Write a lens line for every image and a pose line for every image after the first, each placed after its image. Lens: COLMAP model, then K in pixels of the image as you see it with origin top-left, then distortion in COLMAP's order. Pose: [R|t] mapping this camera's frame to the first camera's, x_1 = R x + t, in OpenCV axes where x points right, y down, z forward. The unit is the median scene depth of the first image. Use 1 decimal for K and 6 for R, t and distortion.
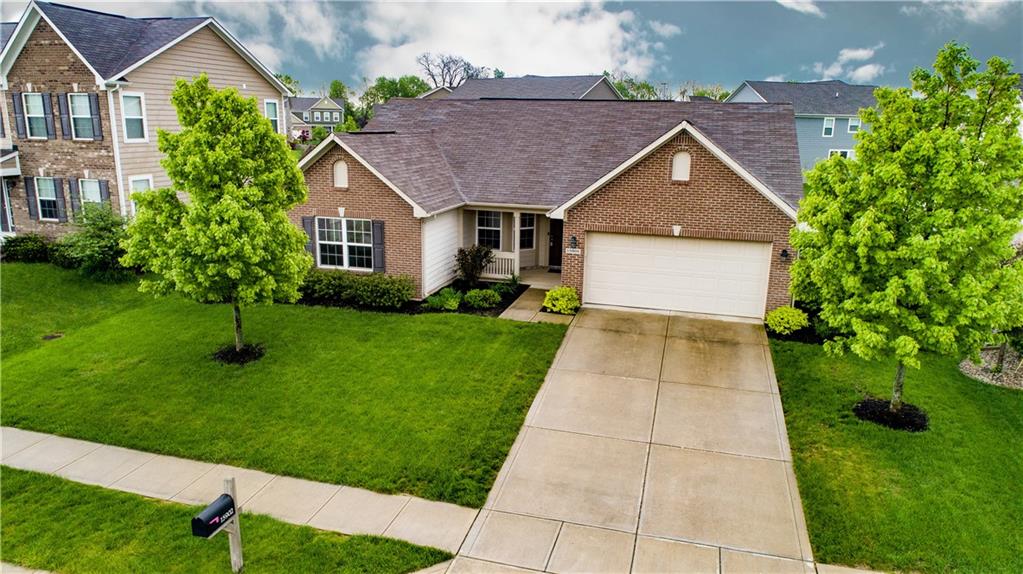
lens RADIAL K [[684.1, 0, 512.4], [0, 684.1, 293.1], [0, 0, 1]] dist [-0.016197, 0.005754]
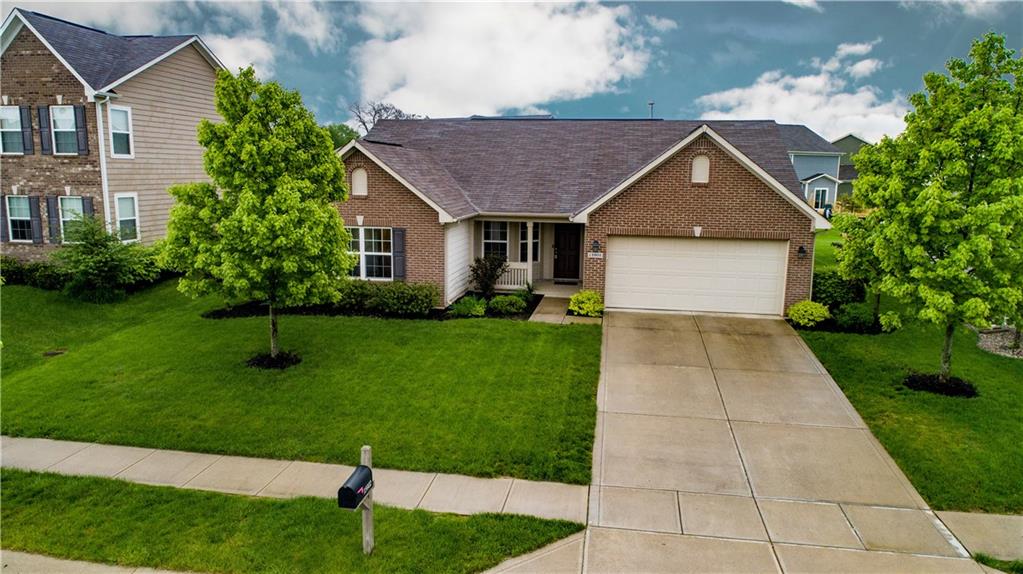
lens RADIAL K [[684.1, 0, 512.4], [0, 684.1, 293.1], [0, 0, 1]] dist [-0.016197, 0.005754]
pose [[0.993787, -0.024436, 0.108582, -0.154259], [0.031986, 0.997149, -0.068349, 0.063884], [-0.106602, 0.071397, 0.991735, 0.015092]]
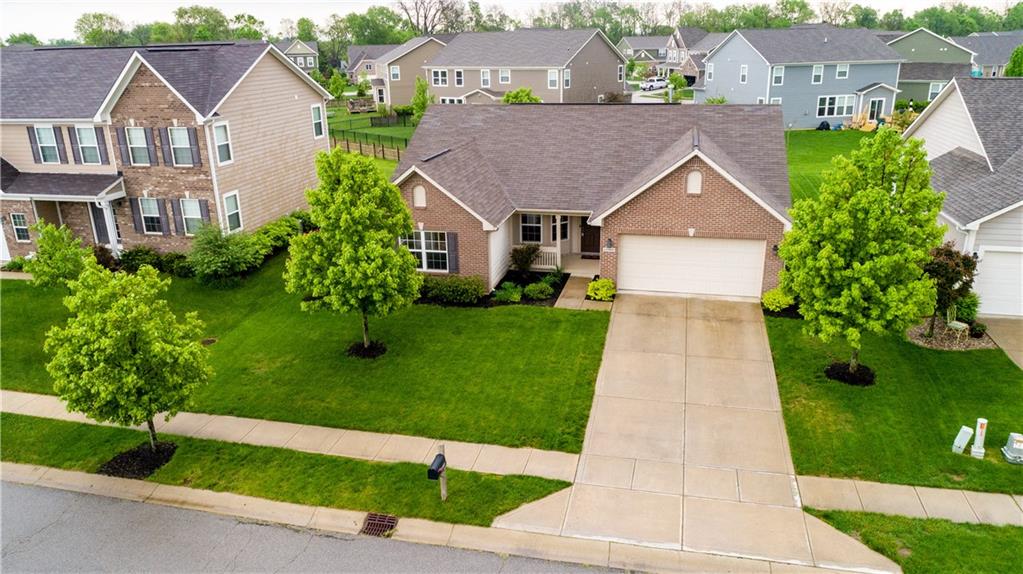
lens RADIAL K [[723.9, 0, 513.1], [0, 723.9, 295.1], [0, 0, 1]] dist [-0.016101, 0.003520]
pose [[0.998484, -0.049203, 0.024686, -0.132633], [0.046704, 0.994551, 0.093207, -0.118289], [-0.029138, -0.091912, 0.995341, -0.347523]]
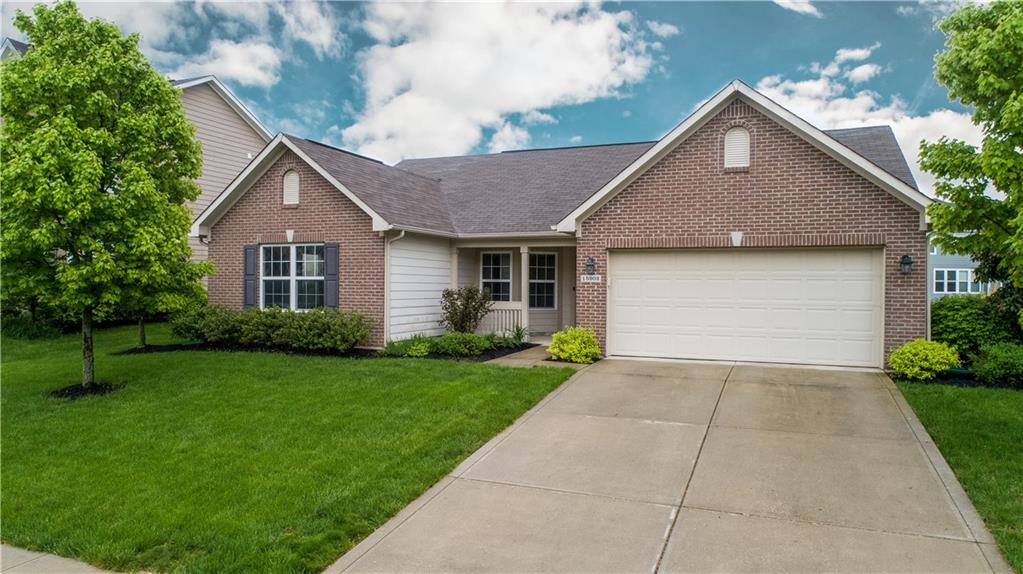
lens RADIAL K [[684.1, 0, 512.4], [0, 684.1, 293.1], [0, 0, 1]] dist [-0.016197, 0.005754]
pose [[0.992827, -0.009014, -0.119224, 0.098922], [-0.019582, 0.971430, -0.236517, 0.132587], [0.117949, 0.237155, 0.964285, 0.326558]]
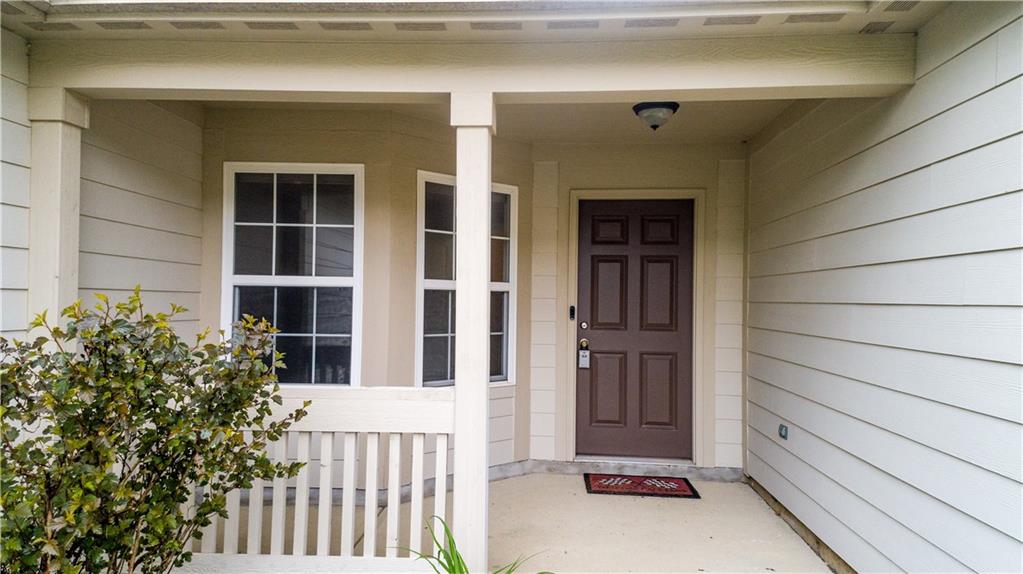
lens RADIAL K [[723.9, 0, 513.1], [0, 723.9, 295.1], [0, 0, 1]] dist [-0.016101, 0.003520]
pose [[0.978294, -0.005230, 0.207156, -0.020133], [0.053184, 0.972533, -0.226606, -0.052758], [-0.200280, 0.232704, 0.951702, 1.020073]]
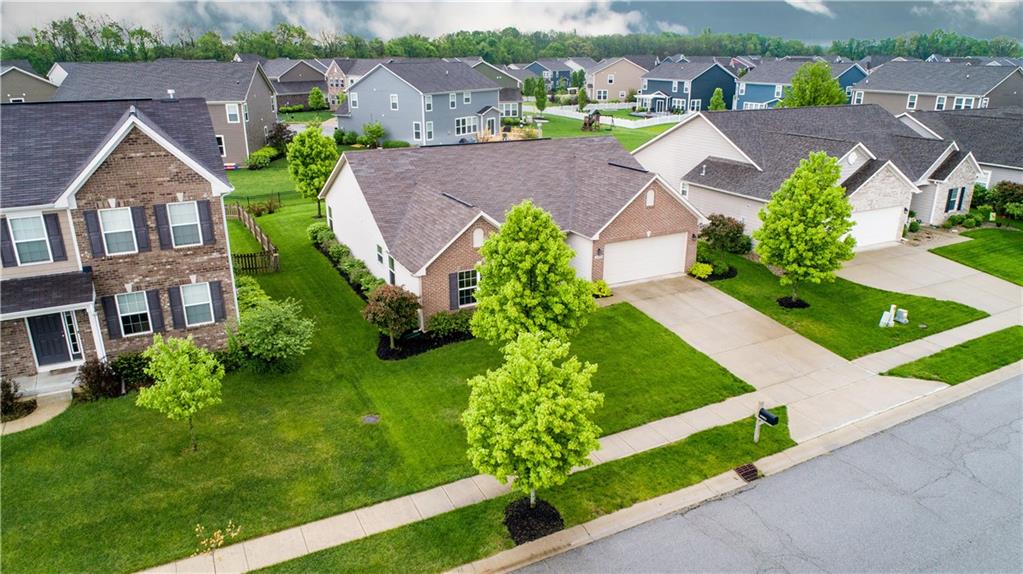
lens RADIAL K [[684.1, 0, 512.4], [0, 684.1, 293.1], [0, 0, 1]] dist [-0.016197, 0.005754]
pose [[0.729819, -0.244643, 0.638368, -1.185999], [0.179902, 0.969593, 0.165905, -0.302543], [-0.659545, -0.006237, 0.751639, -0.083508]]
